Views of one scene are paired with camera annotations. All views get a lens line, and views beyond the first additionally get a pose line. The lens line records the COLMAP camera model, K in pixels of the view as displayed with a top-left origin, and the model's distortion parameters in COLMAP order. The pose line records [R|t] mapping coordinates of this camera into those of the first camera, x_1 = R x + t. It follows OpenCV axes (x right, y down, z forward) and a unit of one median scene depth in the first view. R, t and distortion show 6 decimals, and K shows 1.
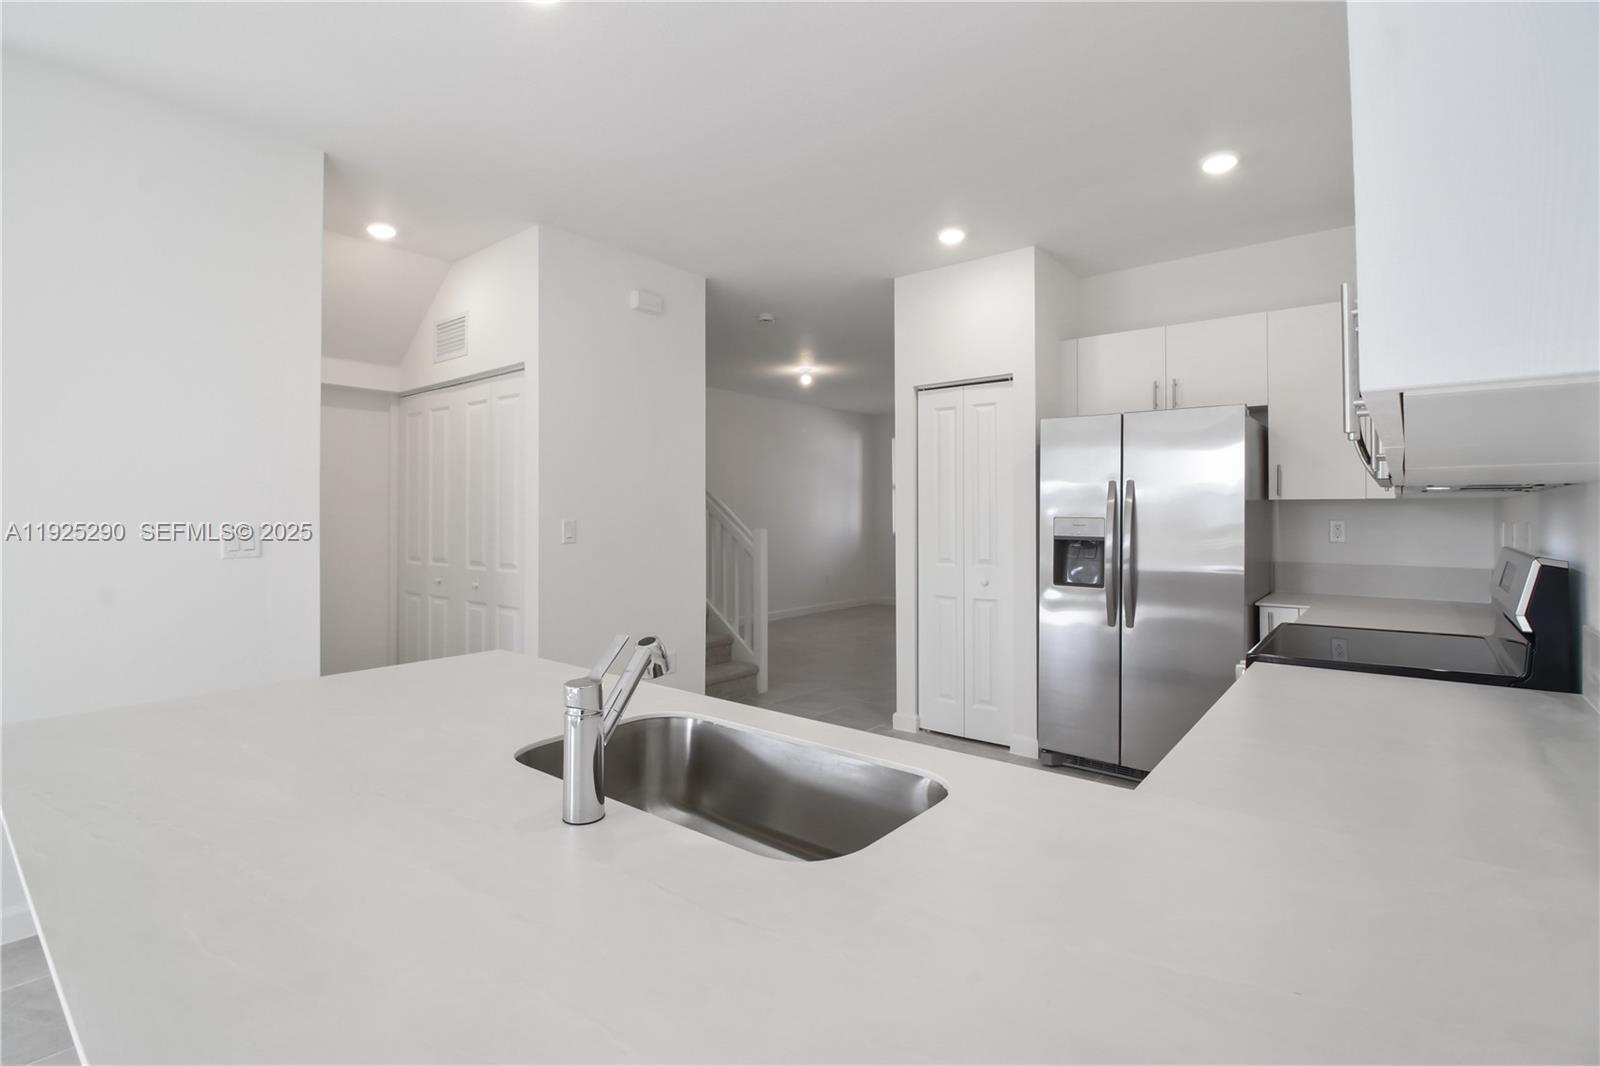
lens RADIAL K [[736.9, 0, 795.5], [0, 736.9, 508.4], [0, 0, 1]] dist [-0.003059, -0.000205]
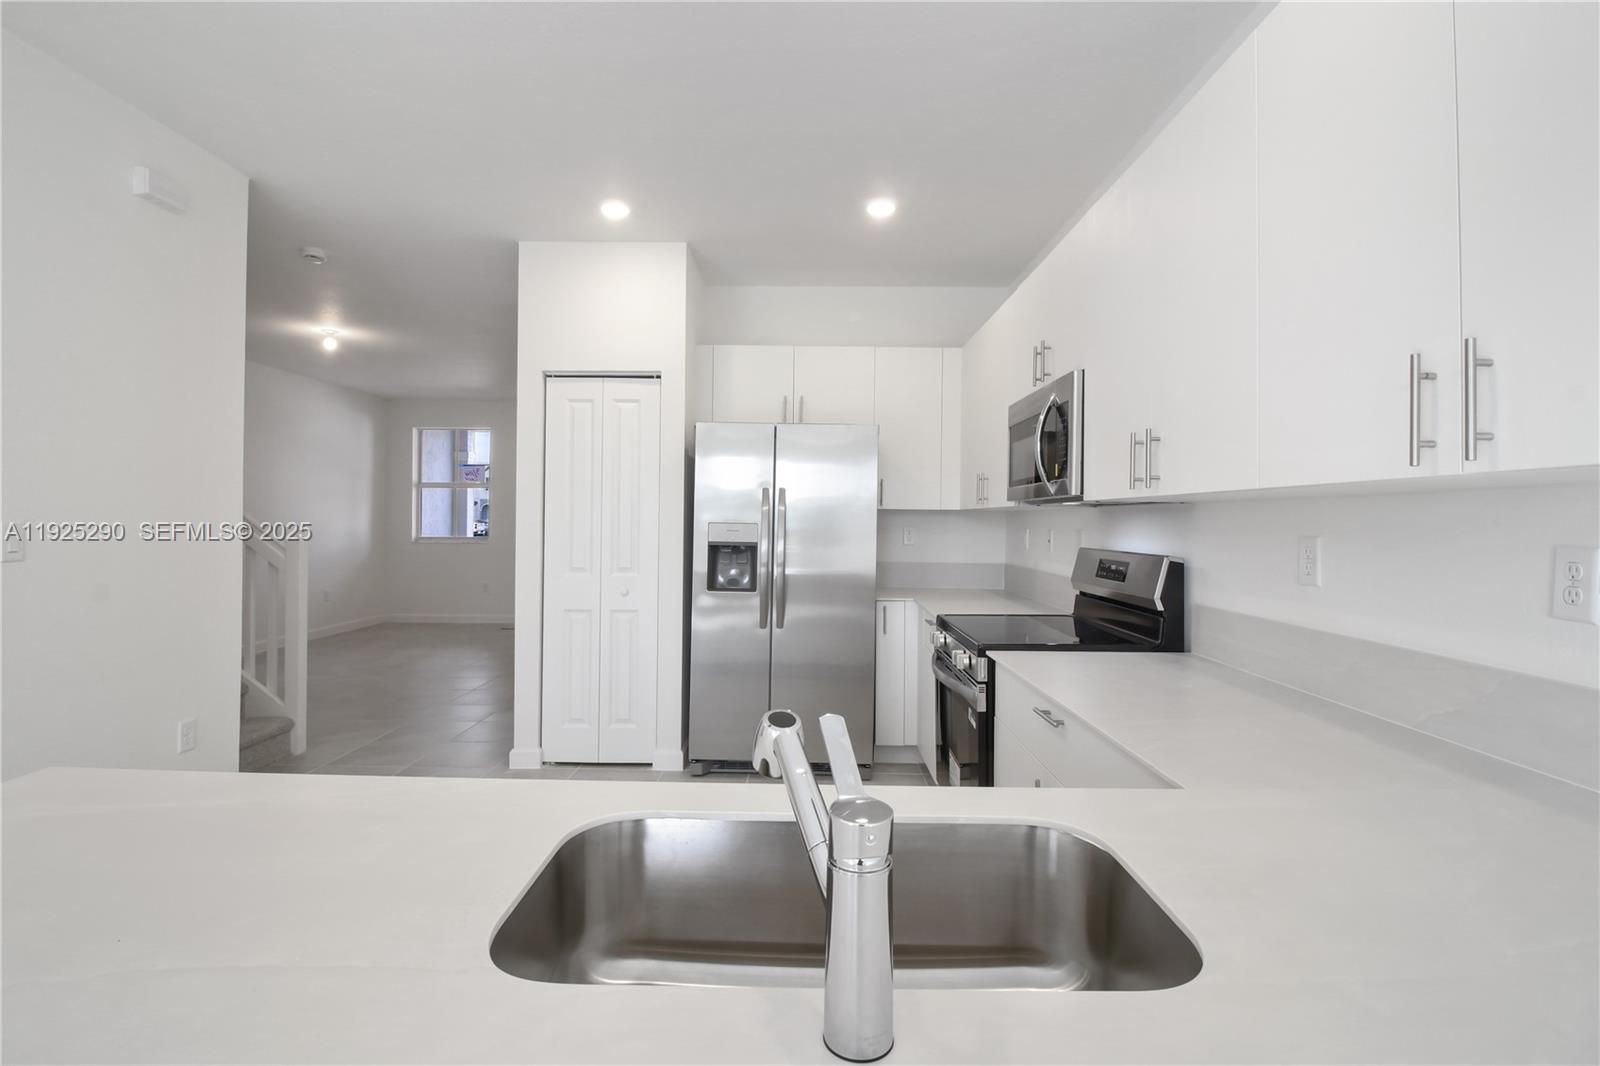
lens RADIAL K [[746.1, 0, 795.8], [0, 746.1, 516.2], [0, 0, 1]] dist [-0.003231, -0.009715]
pose [[0.782589, 0.011848, 0.622426, -0.173575], [-0.015192, 0.999885, 0.000068, 0.001520], [-0.622354, -0.009509, 0.782679, 0.140630]]
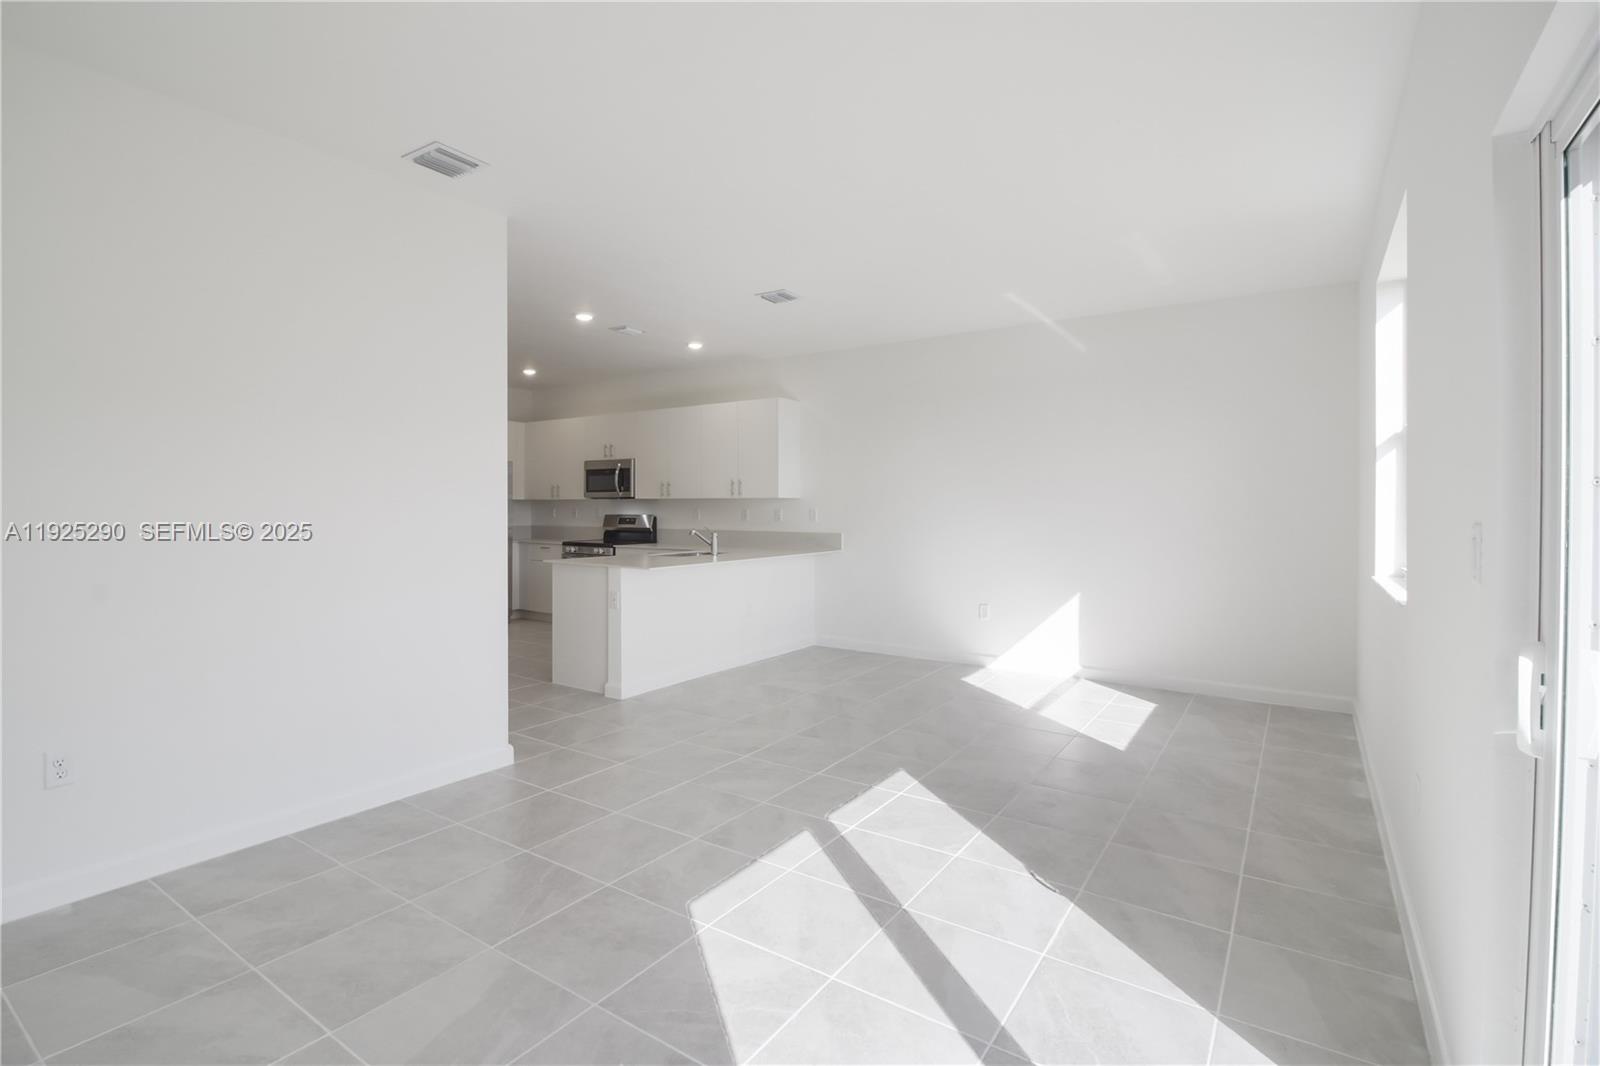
lens RADIAL K [[746.1, 0, 795.8], [0, 746.1, 516.2], [0, 0, 1]] dist [-0.003231, -0.009715]
pose [[-0.090658, -0.013202, 0.995795, -1.679947], [-0.008533, 0.999886, 0.012479, 0.004527], [-0.995846, -0.007366, -0.090760, 0.221811]]
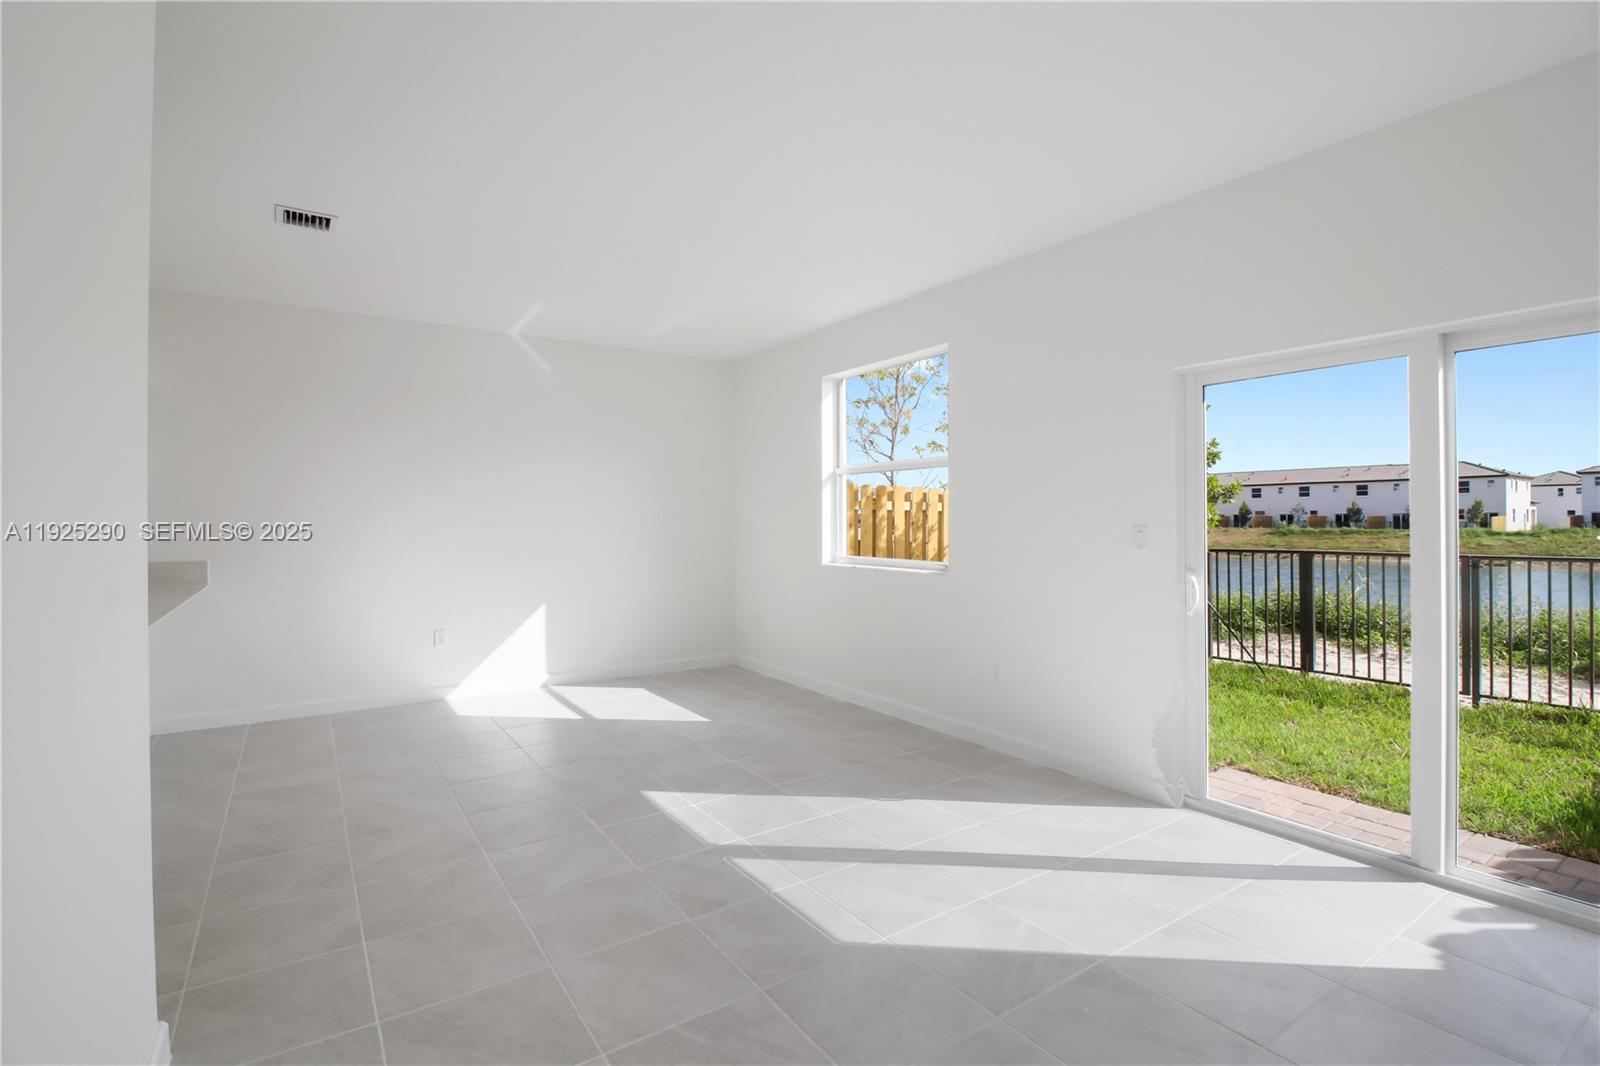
lens RADIAL K [[736.9, 0, 795.5], [0, 736.9, 508.4], [0, 0, 1]] dist [-0.003059, -0.000205]
pose [[-0.956165, 0.007950, 0.292721, -1.193253], [0.001176, 0.999728, -0.023312, 0.011121], [-0.292826, -0.021946, -0.955914, 0.822349]]
